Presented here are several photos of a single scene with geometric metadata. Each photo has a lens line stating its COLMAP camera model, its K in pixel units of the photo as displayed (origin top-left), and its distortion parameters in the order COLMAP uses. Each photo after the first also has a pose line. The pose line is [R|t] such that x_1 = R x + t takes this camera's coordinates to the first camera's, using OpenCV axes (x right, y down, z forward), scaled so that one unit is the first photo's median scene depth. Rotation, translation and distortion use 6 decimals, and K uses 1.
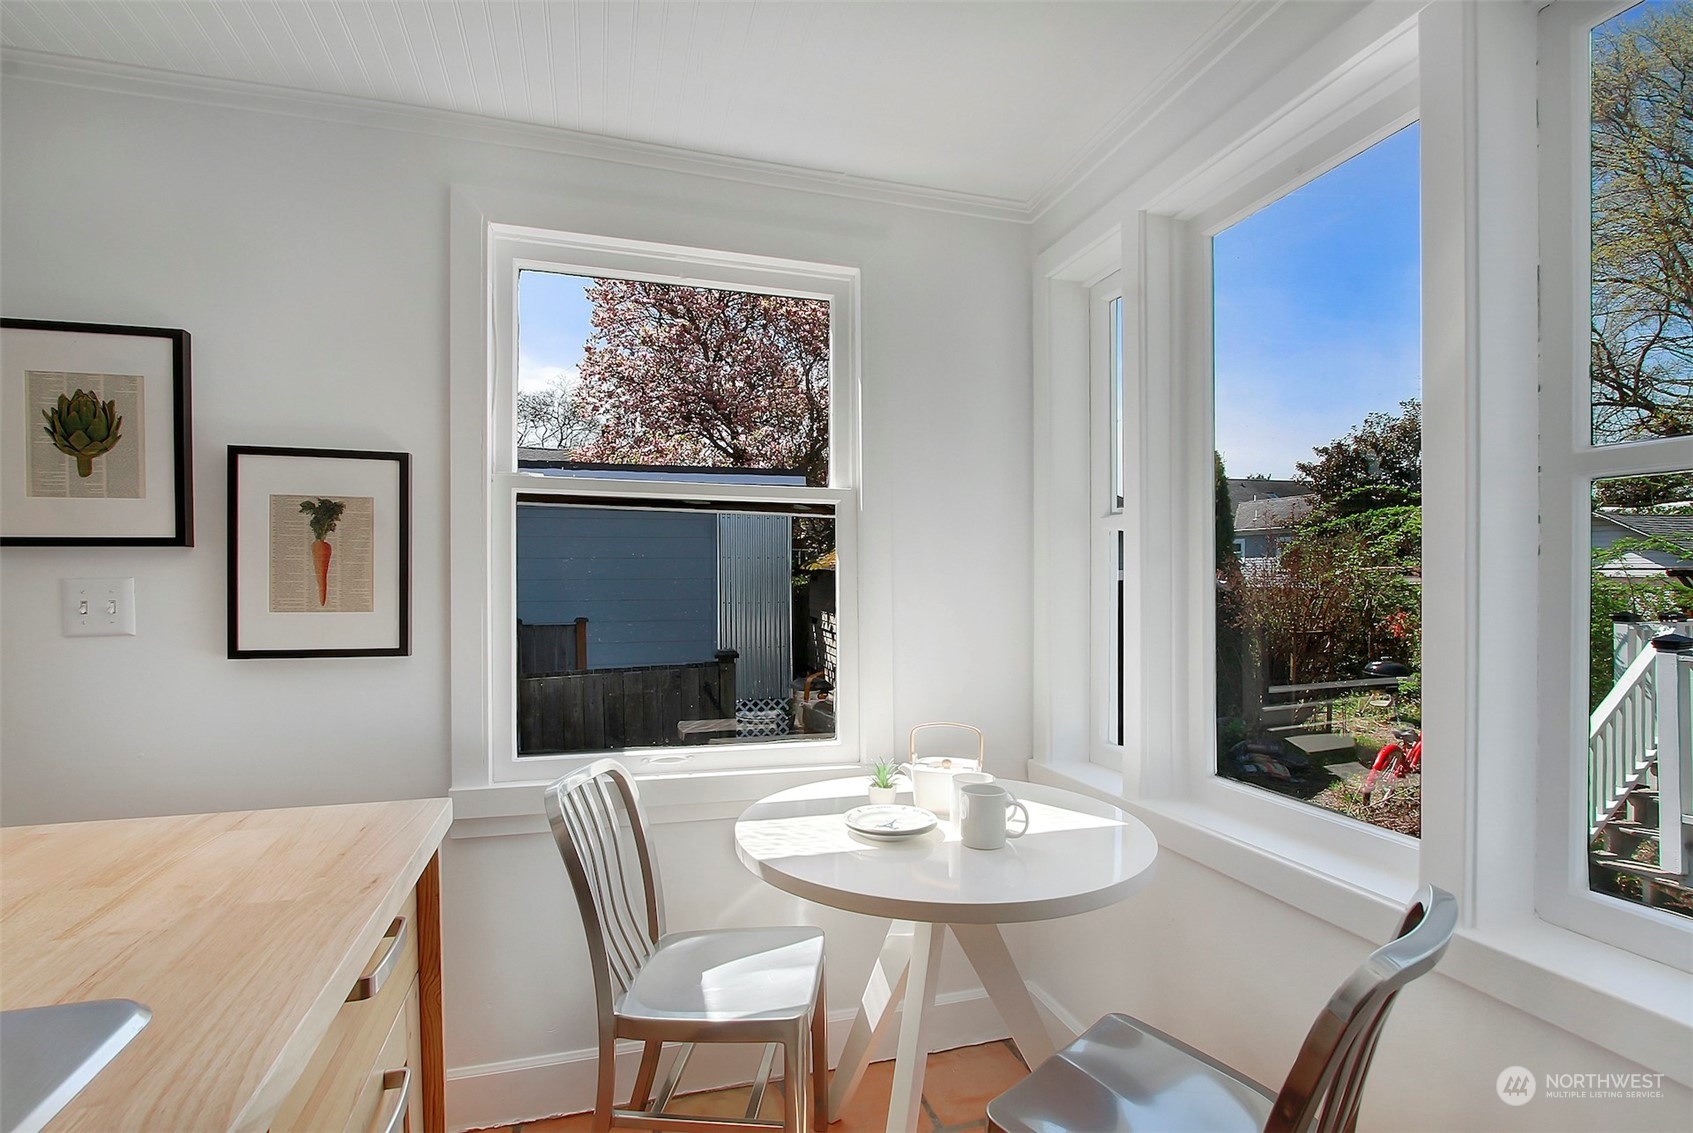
lens RADIAL K [[806.6, 0, 855.0], [0, 806.6, 580.2], [0, 0, 1]] dist [-0.013832, 0.000622]
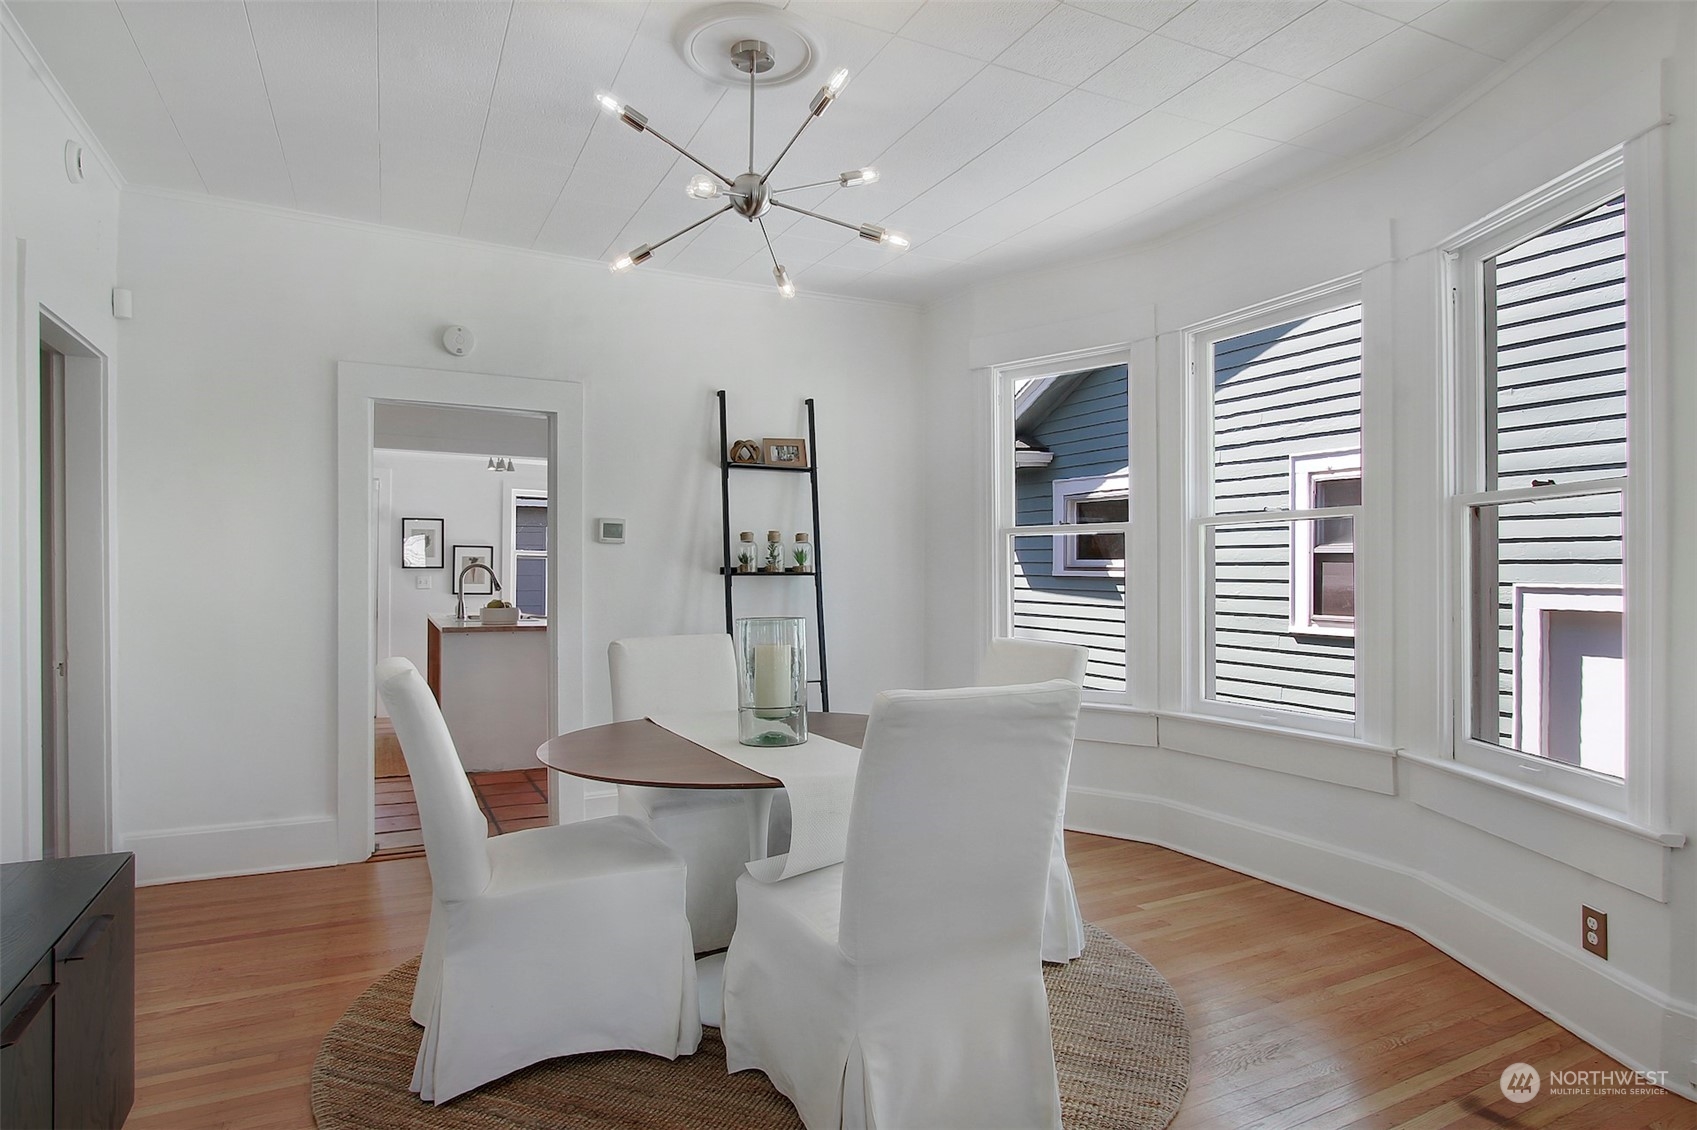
lens RADIAL K [[932.2, 0, 848.5], [0, 932.2, 565.0], [0, 0, 1]] dist [-0.001186, -0.000001]
pose [[0.985942, 0.003803, 0.167047, 0.462530], [-0.002241, 0.999952, -0.009536, -0.018040], [-0.167076, 0.009027, 0.985903, -4.150248]]
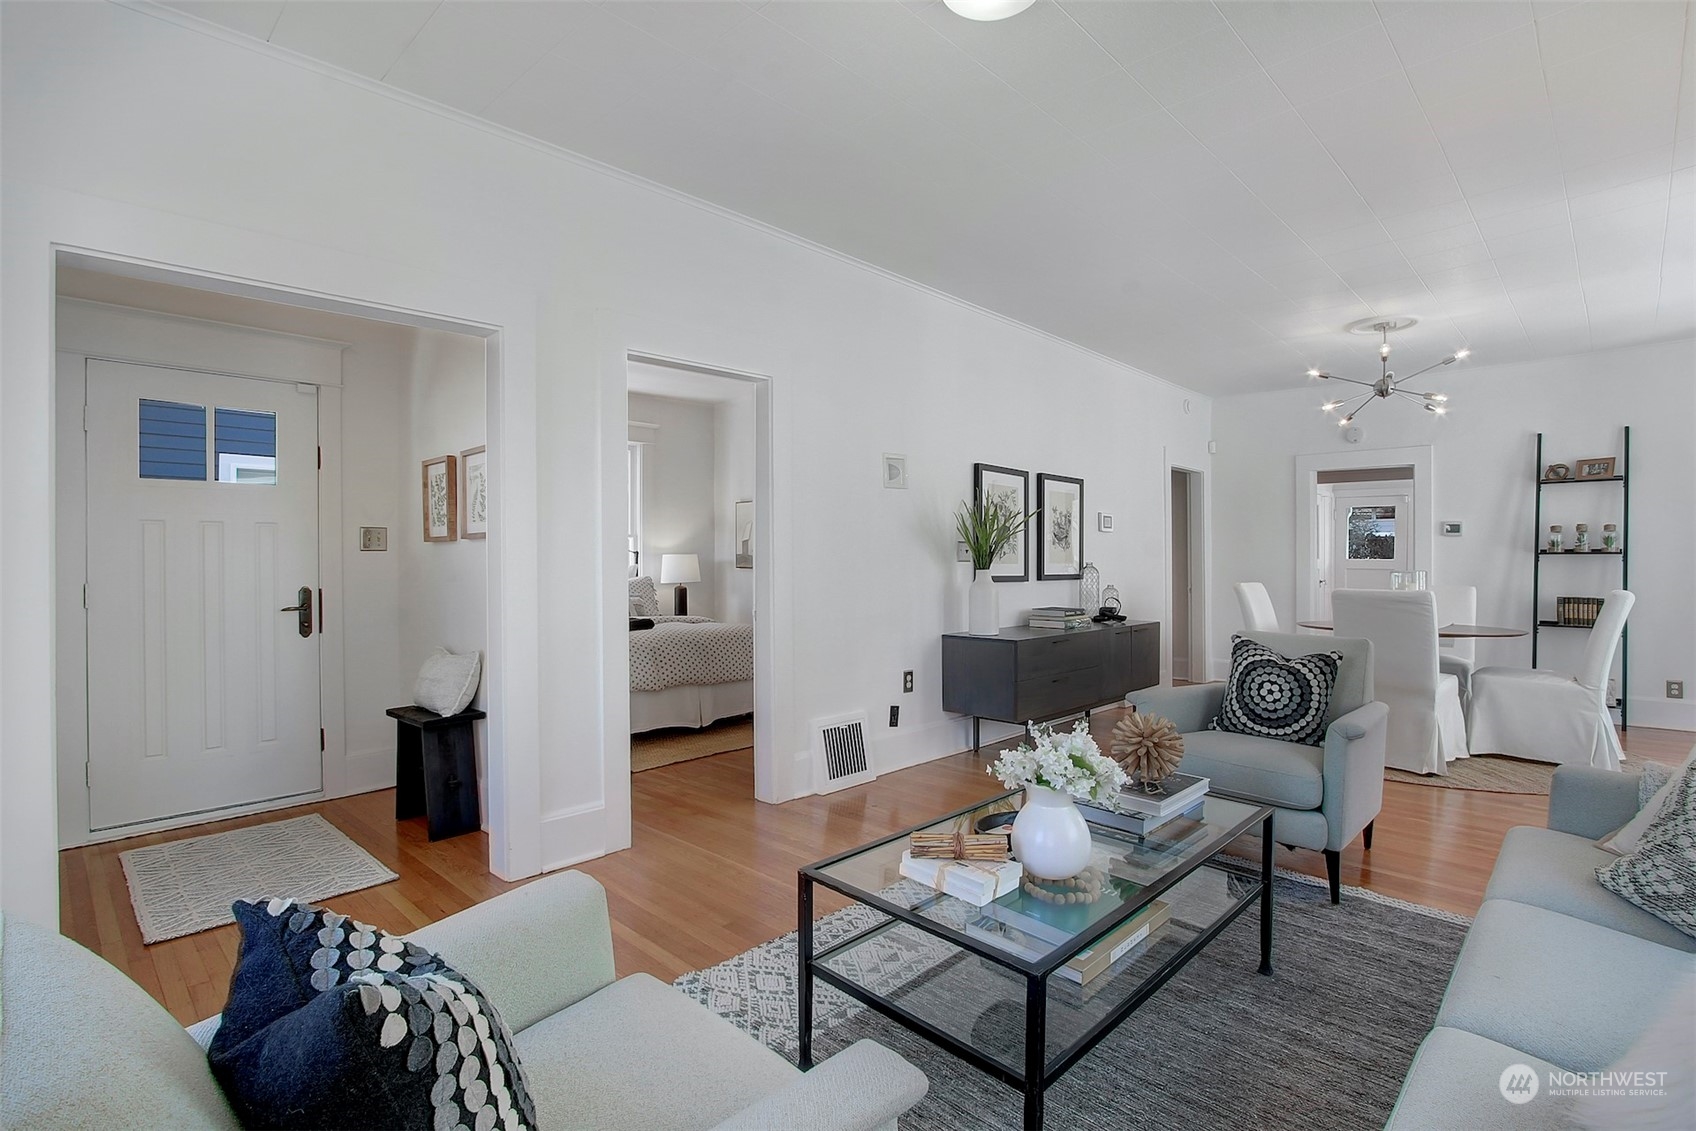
lens RADIAL K [[812.3, 0, 845.2], [0, 812.3, 561.5], [0, 0, 1]] dist [0.000689, 0.000022]
pose [[0.480771, 0.006050, -0.876825, 2.353670], [-0.005116, 0.999979, 0.004094, 0.021797], [0.876831, 0.002517, 0.480792, -5.968567]]
